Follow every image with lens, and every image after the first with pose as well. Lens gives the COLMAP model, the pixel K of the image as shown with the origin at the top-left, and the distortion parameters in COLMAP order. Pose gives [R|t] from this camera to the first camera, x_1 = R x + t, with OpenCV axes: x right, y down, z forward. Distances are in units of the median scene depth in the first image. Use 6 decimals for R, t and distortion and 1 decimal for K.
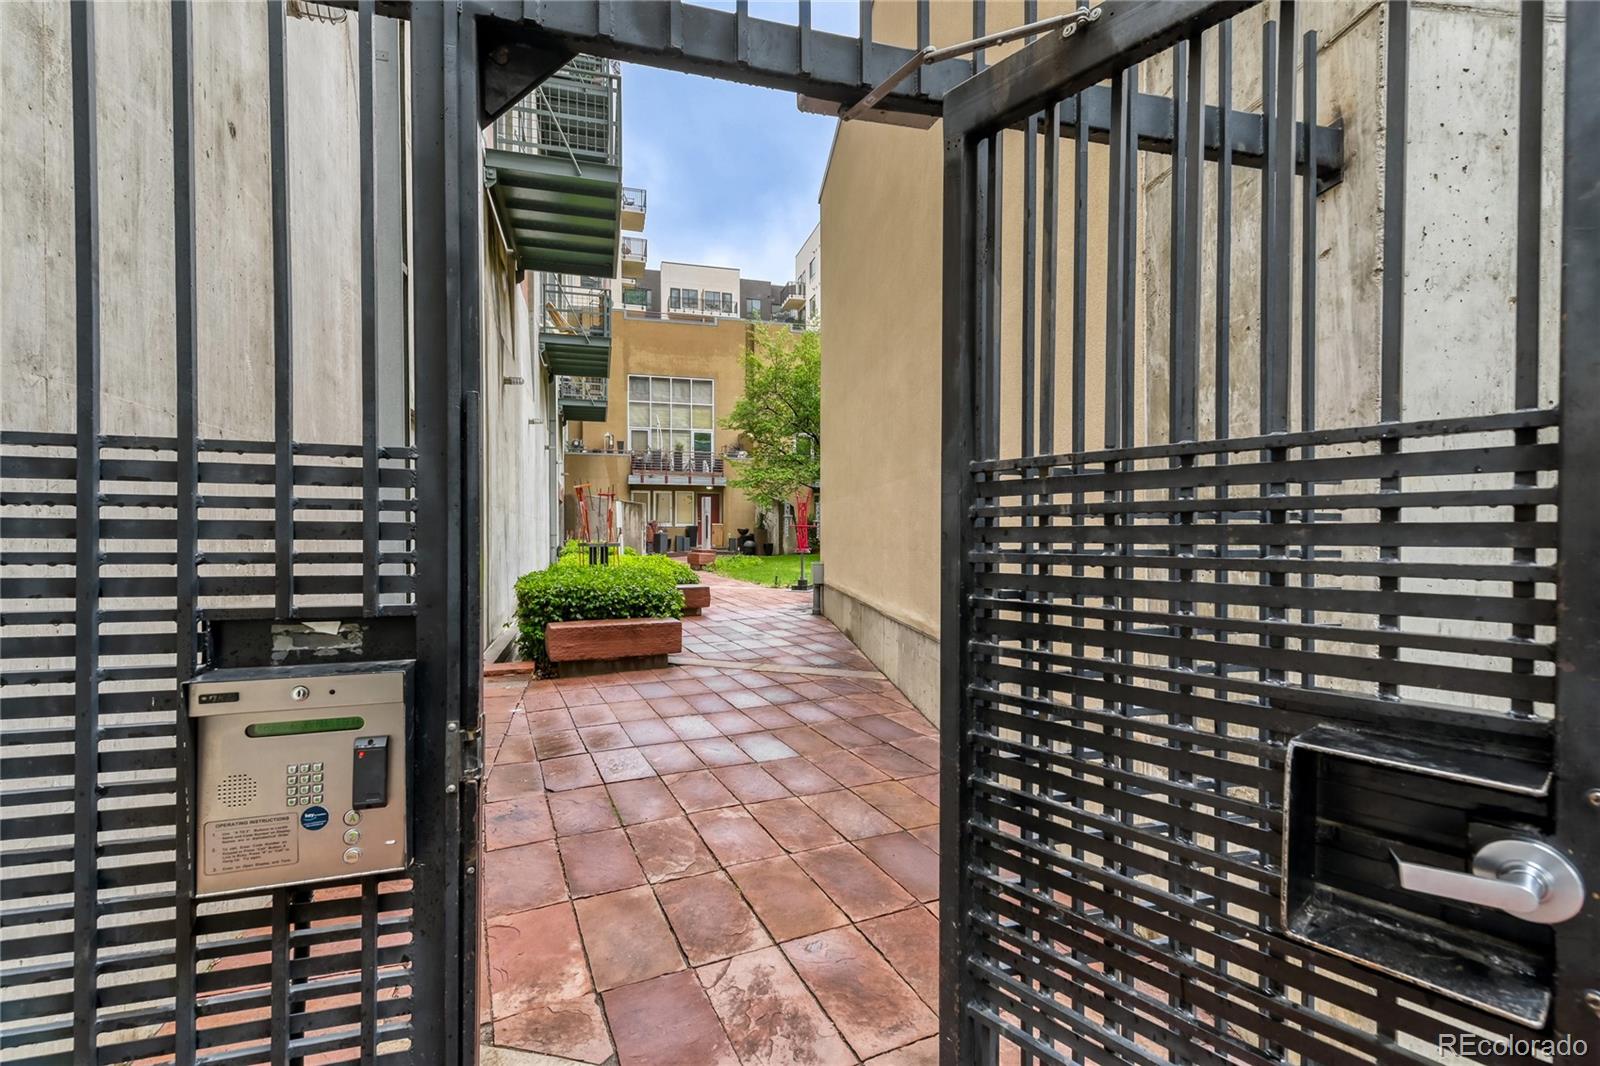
lens RADIAL K [[920.4, 0, 798.3], [0, 920.4, 535.8], [0, 0, 1]] dist [0.000535, 0.000045]
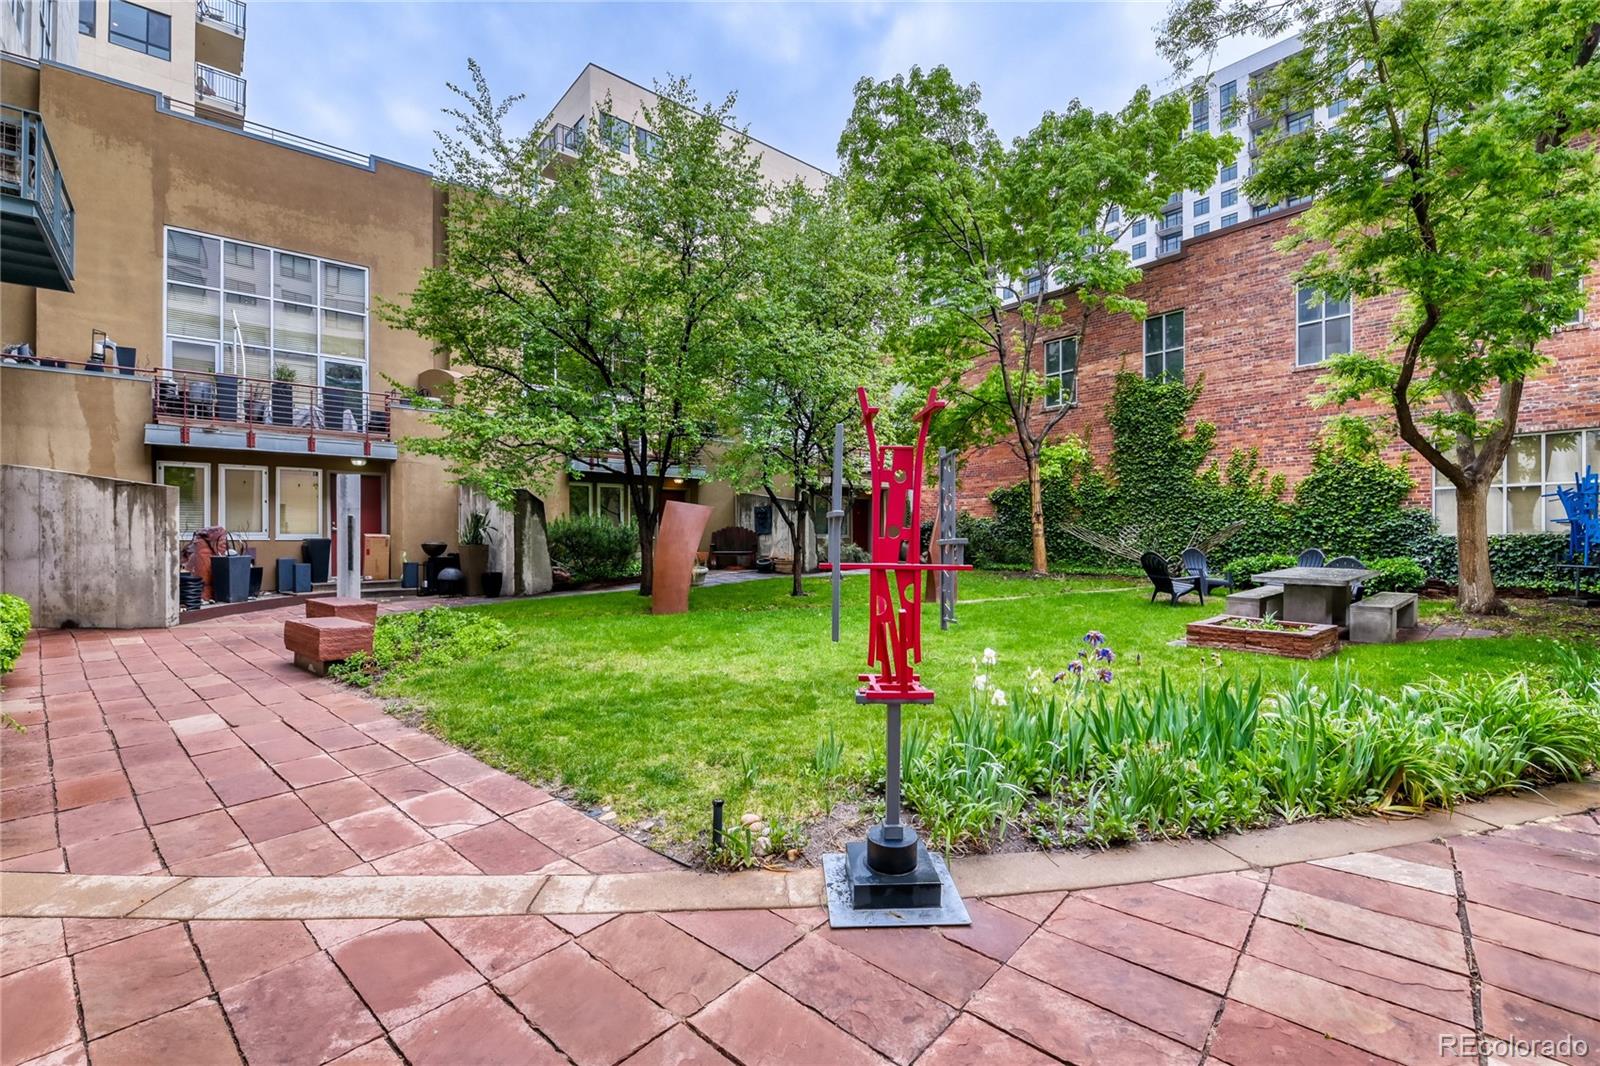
lens RADIAL K [[725.2, 0, 797.6], [0, 725.2, 531.9], [0, 0, 1]] dist [-0.010866, -0.000443]
pose [[0.901816, -0.002339, 0.432114, -0.051674], [0.004459, 0.999982, -0.003893, -0.011684], [-0.432097, 0.005438, 0.901811, 0.551497]]
